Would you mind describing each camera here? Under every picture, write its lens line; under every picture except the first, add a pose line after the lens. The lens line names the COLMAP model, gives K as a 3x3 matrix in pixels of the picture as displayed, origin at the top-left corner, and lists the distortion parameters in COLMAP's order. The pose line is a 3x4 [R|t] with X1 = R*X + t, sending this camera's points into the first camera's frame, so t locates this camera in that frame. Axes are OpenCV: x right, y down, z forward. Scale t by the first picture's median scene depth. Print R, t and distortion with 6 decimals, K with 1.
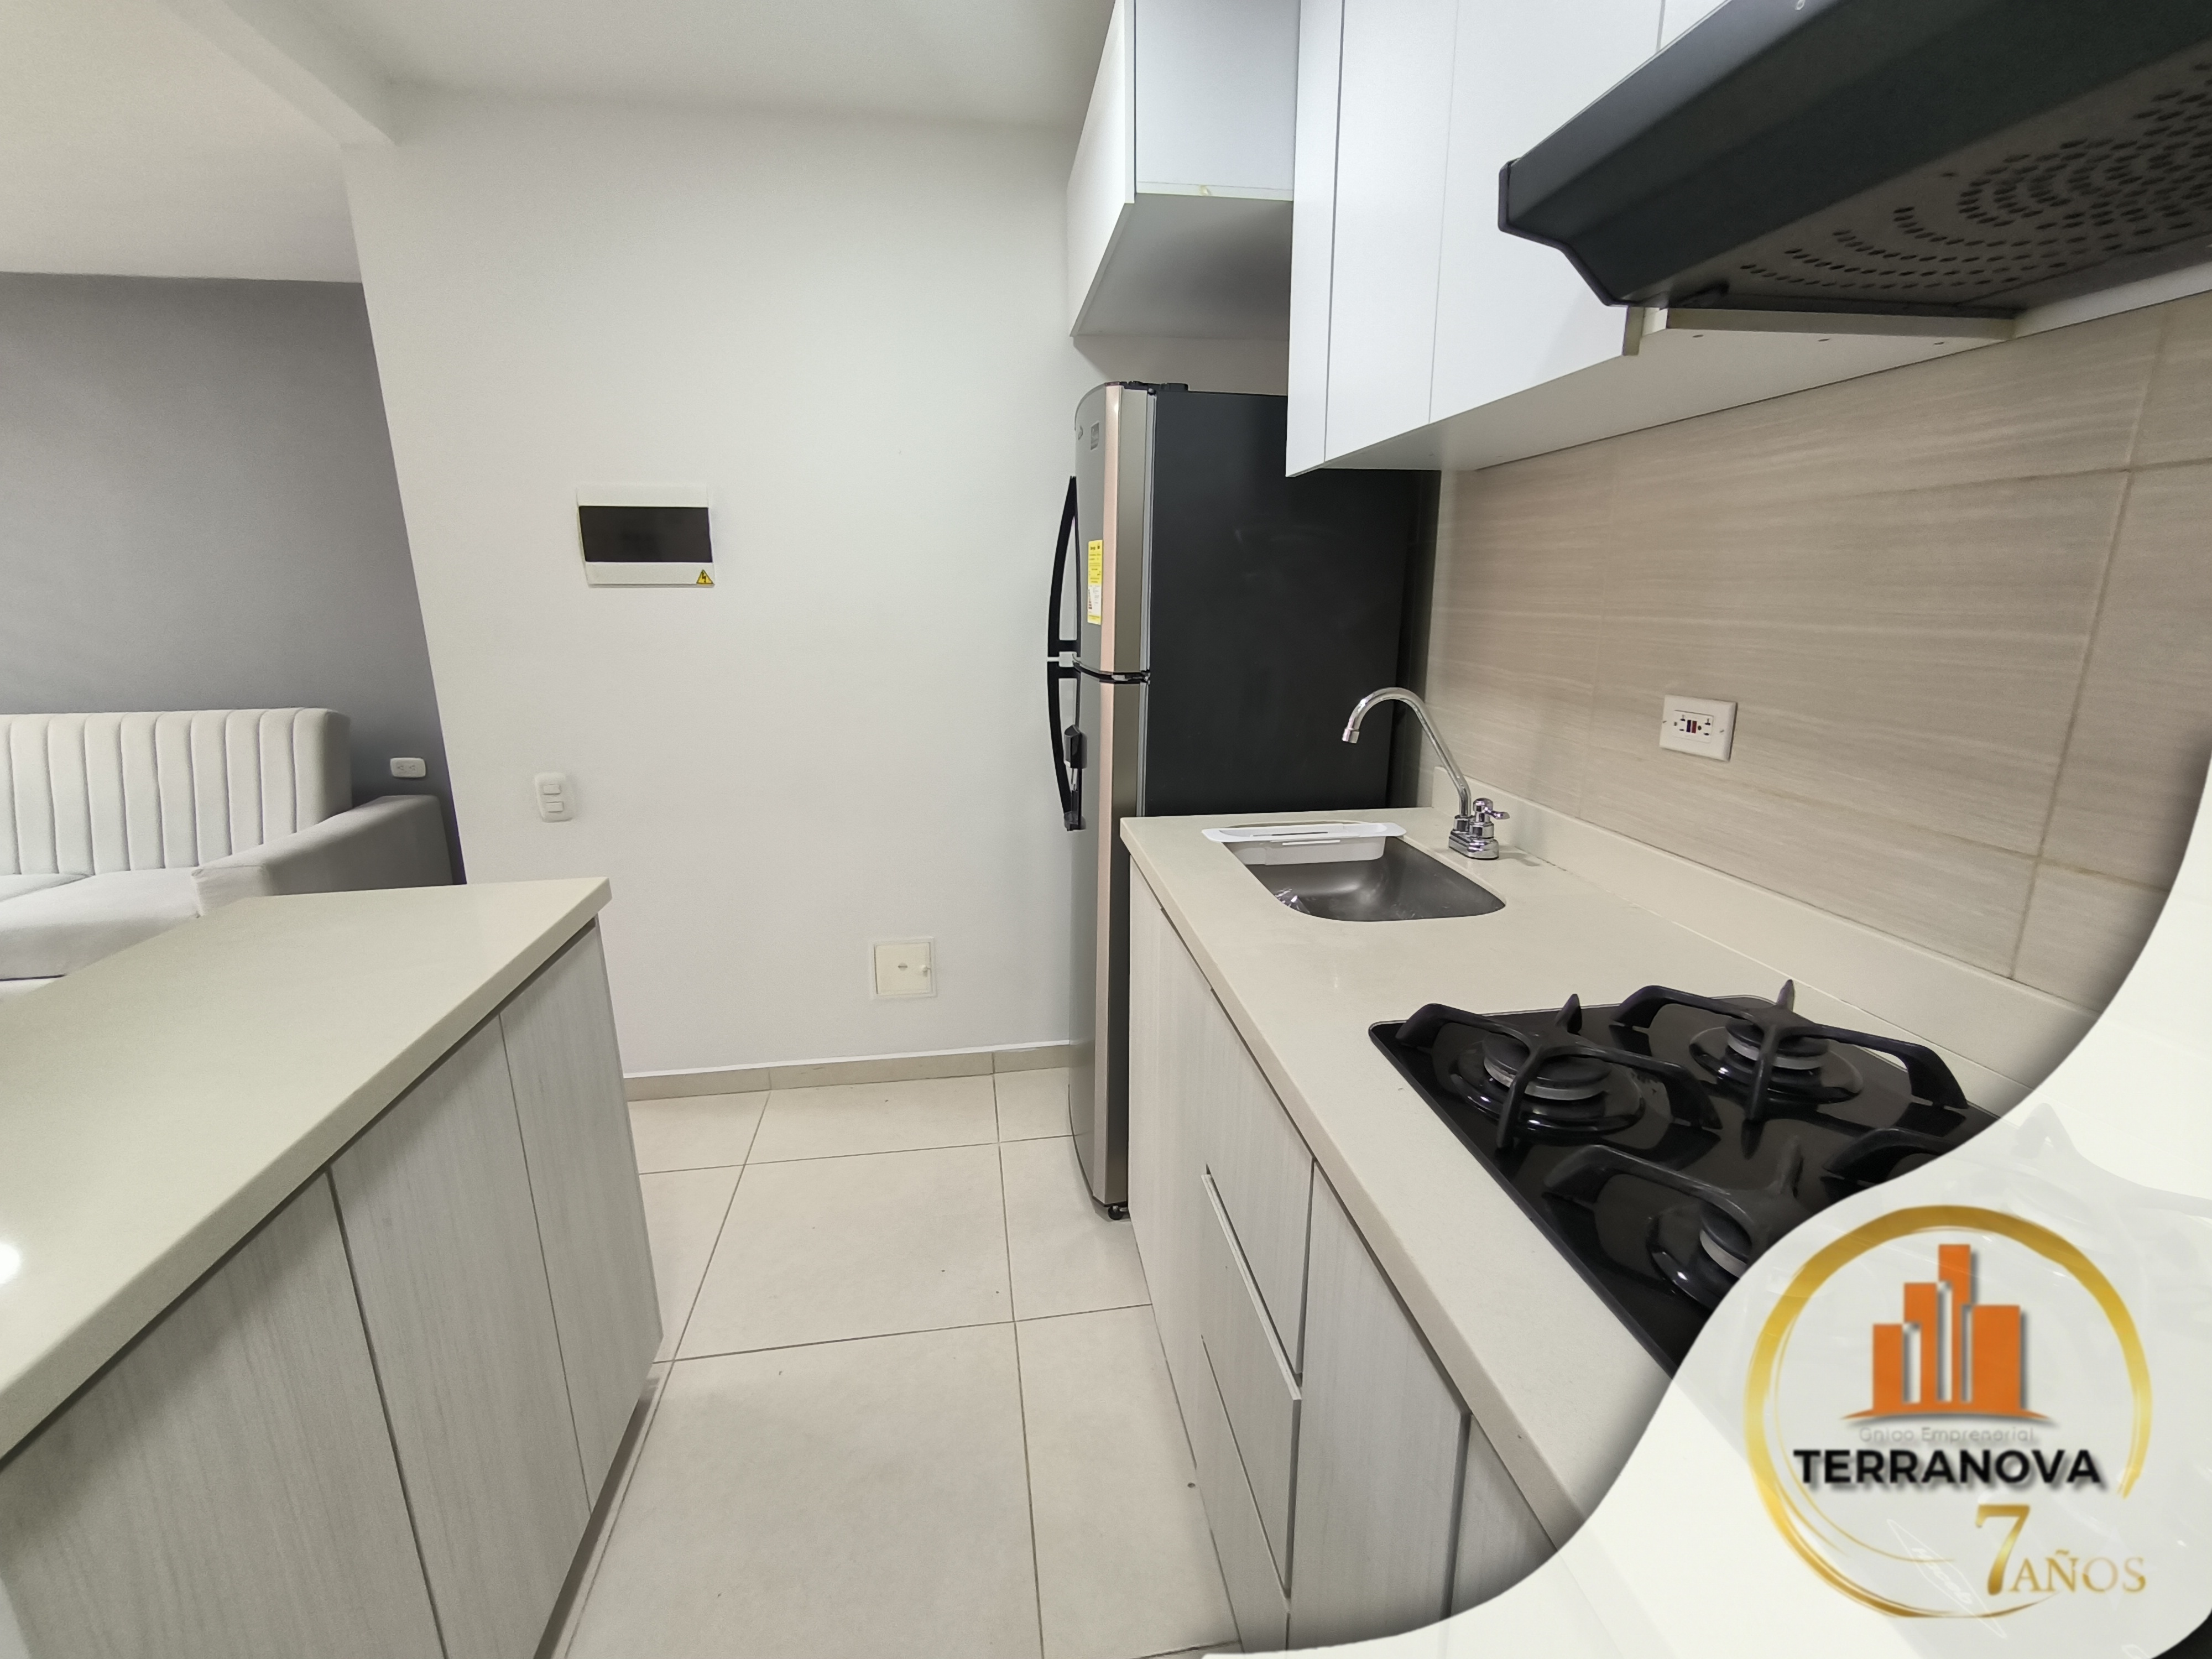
lens RADIAL K [[949.9, 0, 1106.1], [0, 949.9, 827.2], [0, 0, 1]] dist [-0.024968, 0.010752]
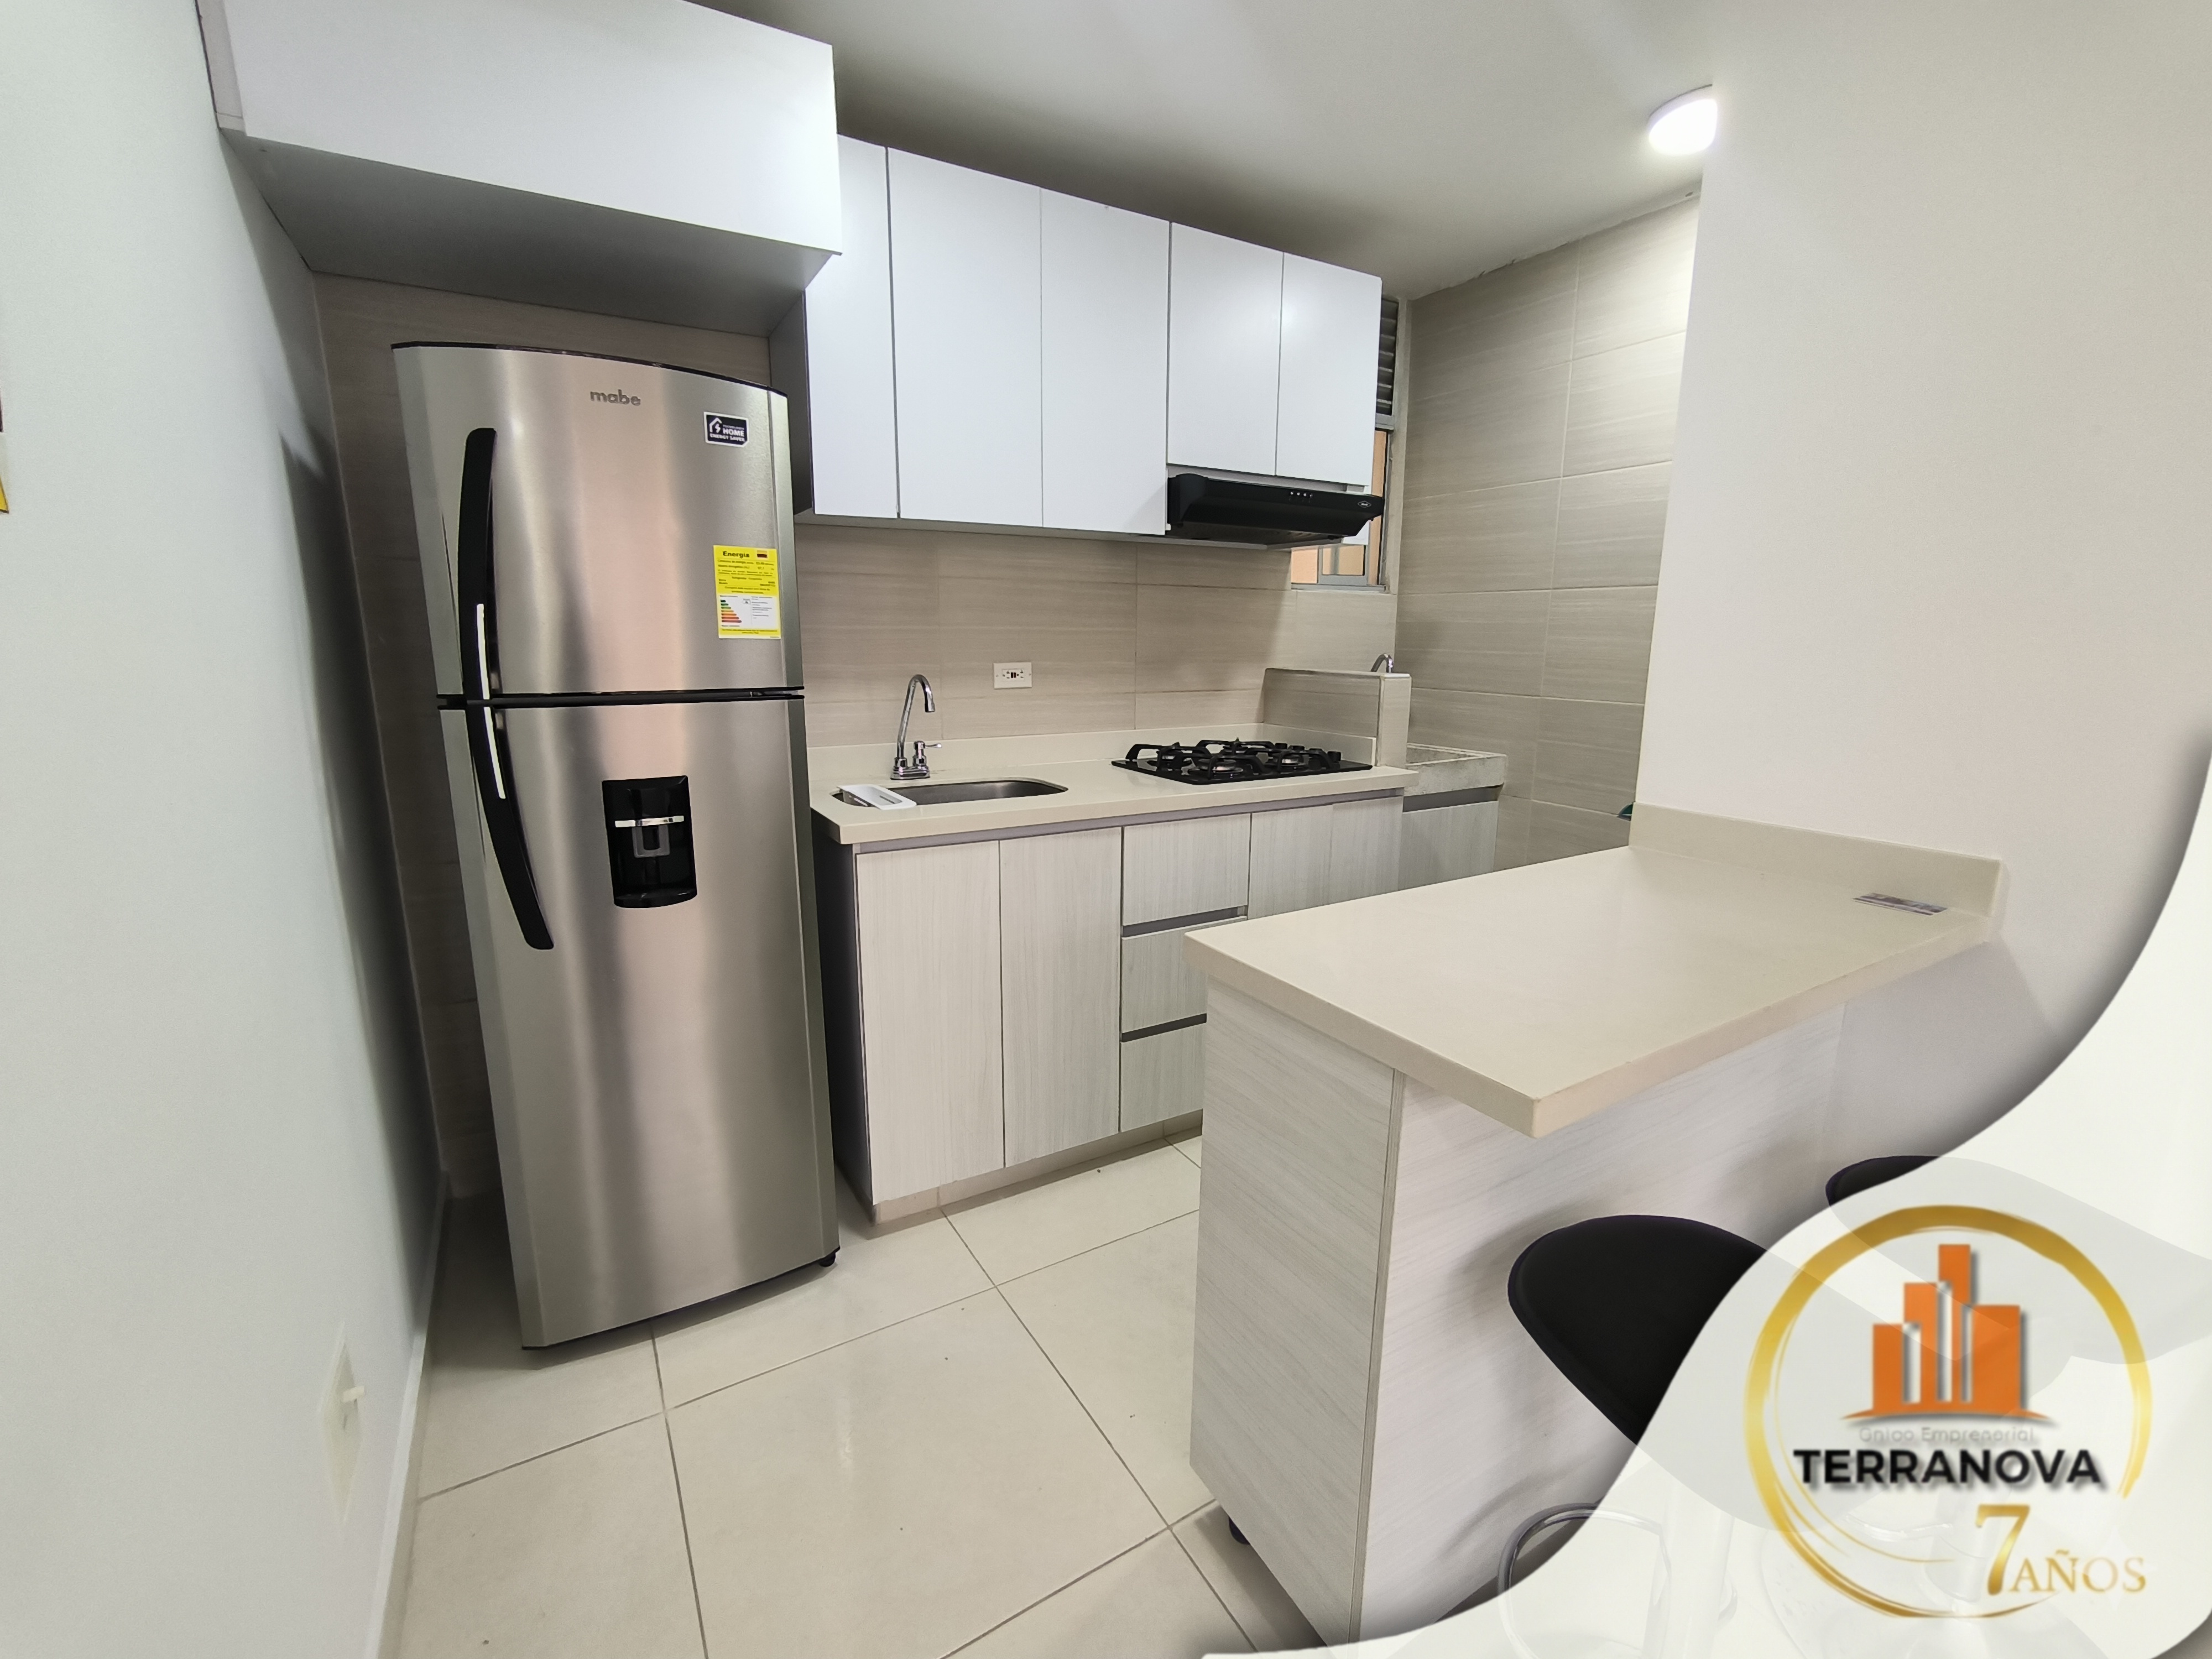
lens RADIAL K [[949.9, 0, 1106.1], [0, 949.9, 827.2], [0, 0, 1]] dist [-0.024968, 0.010752]
pose [[-0.374717, -0.178950, 0.909706, -1.610103], [0.222728, 0.935088, 0.275686, -0.352417], [-0.899989, 0.305921, -0.310536, 1.670642]]
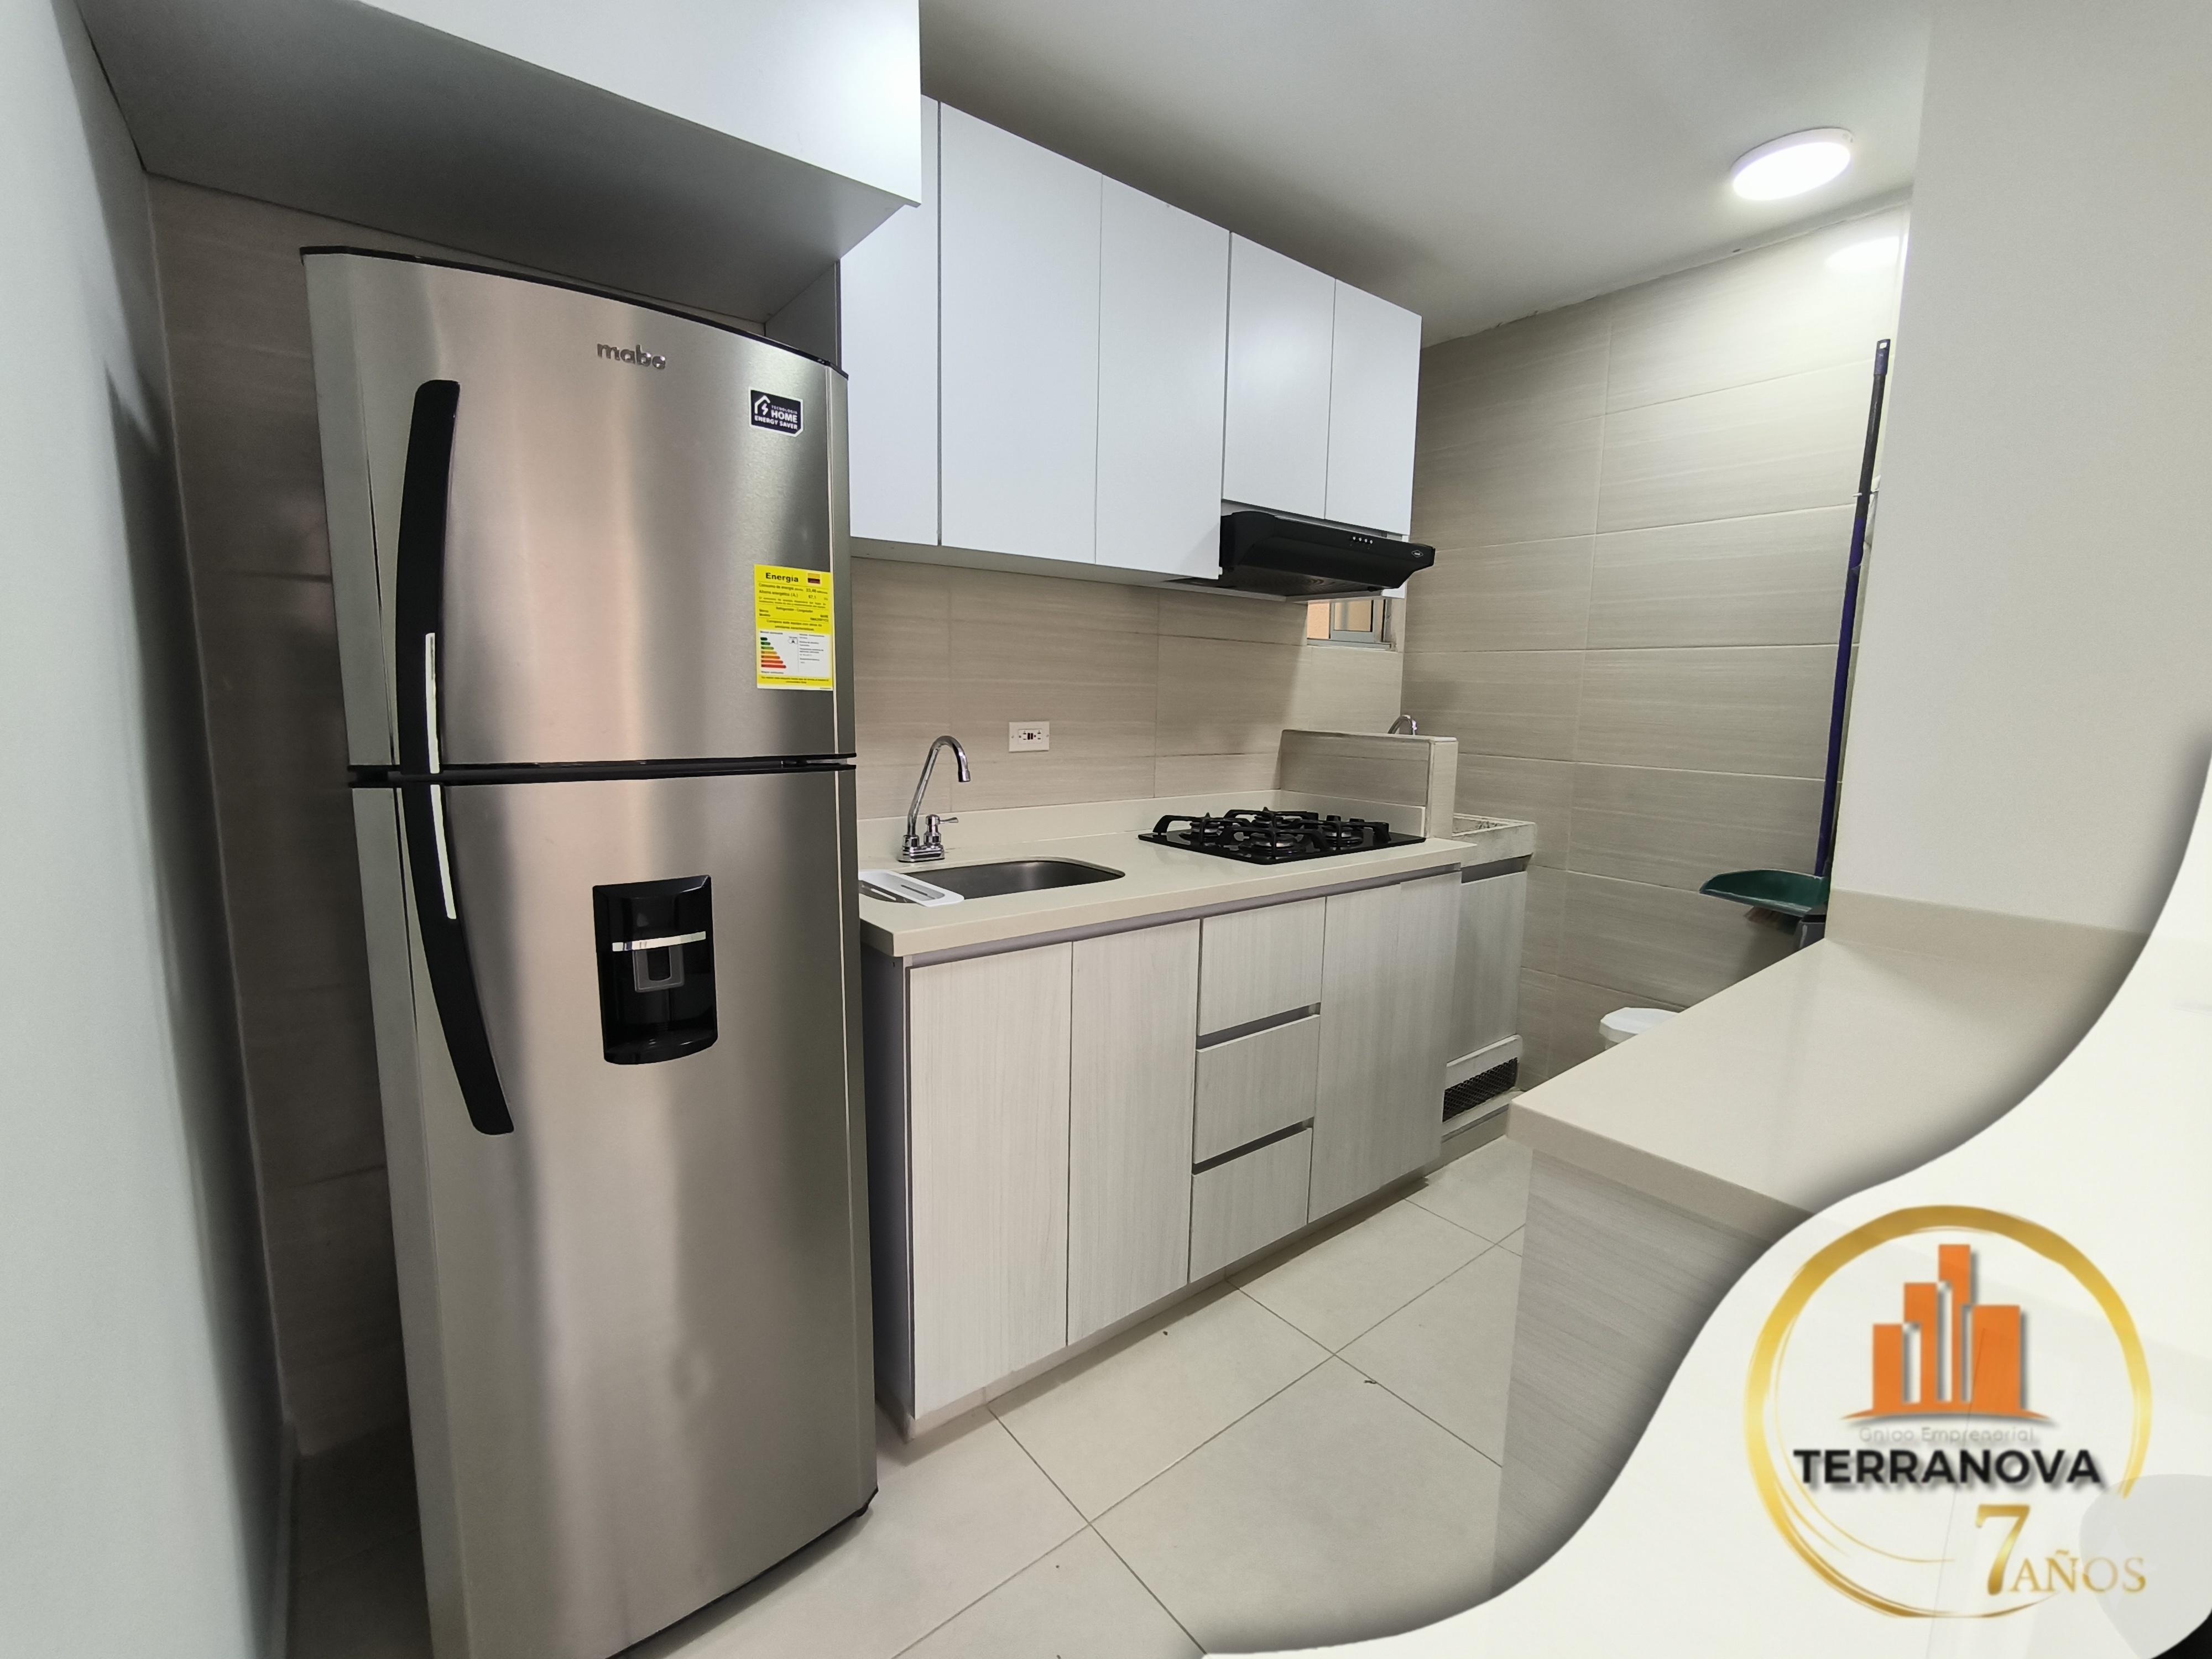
lens RADIAL K [[949.9, 0, 1106.1], [0, 949.9, 827.2], [0, 0, 1]] dist [-0.024968, 0.010752]
pose [[-0.503873, -0.122387, 0.855063, -1.153761], [0.195850, 0.947943, 0.251092, -0.398626], [-0.841282, 0.293982, -0.453674, 1.864882]]
